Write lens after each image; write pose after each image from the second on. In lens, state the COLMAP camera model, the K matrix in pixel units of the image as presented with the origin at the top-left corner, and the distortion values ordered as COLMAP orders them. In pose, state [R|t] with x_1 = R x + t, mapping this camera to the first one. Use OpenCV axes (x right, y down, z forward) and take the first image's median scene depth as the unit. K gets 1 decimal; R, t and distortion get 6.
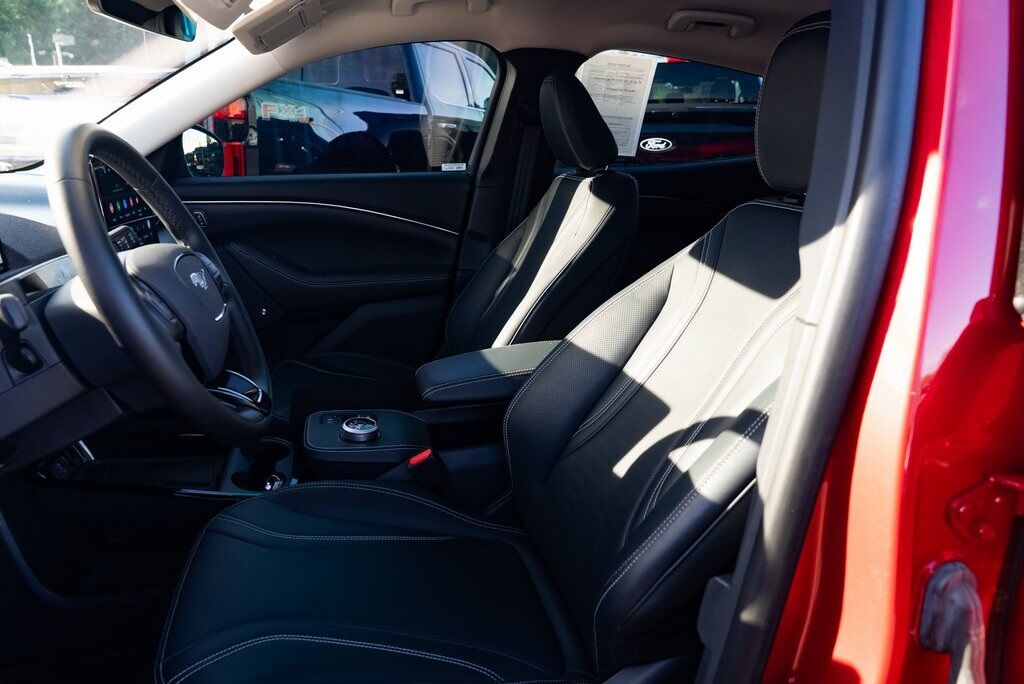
lens RADIAL K [[696.5, 0, 512.5], [0, 696.5, 331.7], [0, 0, 1]] dist [-0.041551, 0.025498]
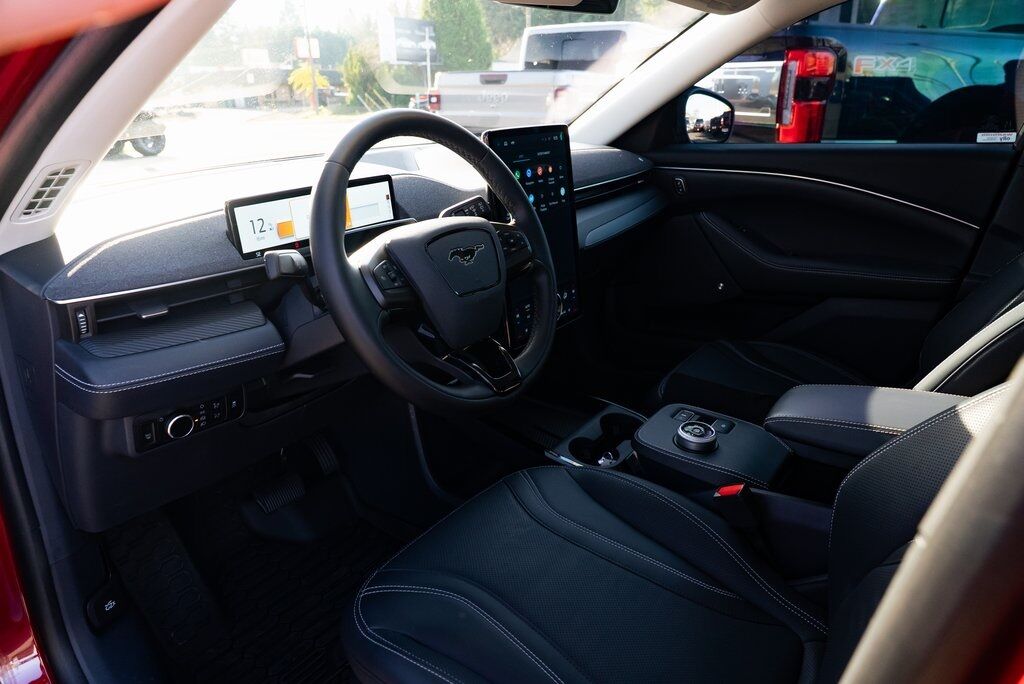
lens RADIAL K [[696.5, 0, 512.5], [0, 696.5, 331.7], [0, 0, 1]] dist [-0.041551, 0.025498]
pose [[0.657652, 0.212606, -0.722698, 0.152722], [-0.169024, 0.976533, 0.133469, -0.044338], [0.734115, 0.034378, 0.678155, 0.128069]]
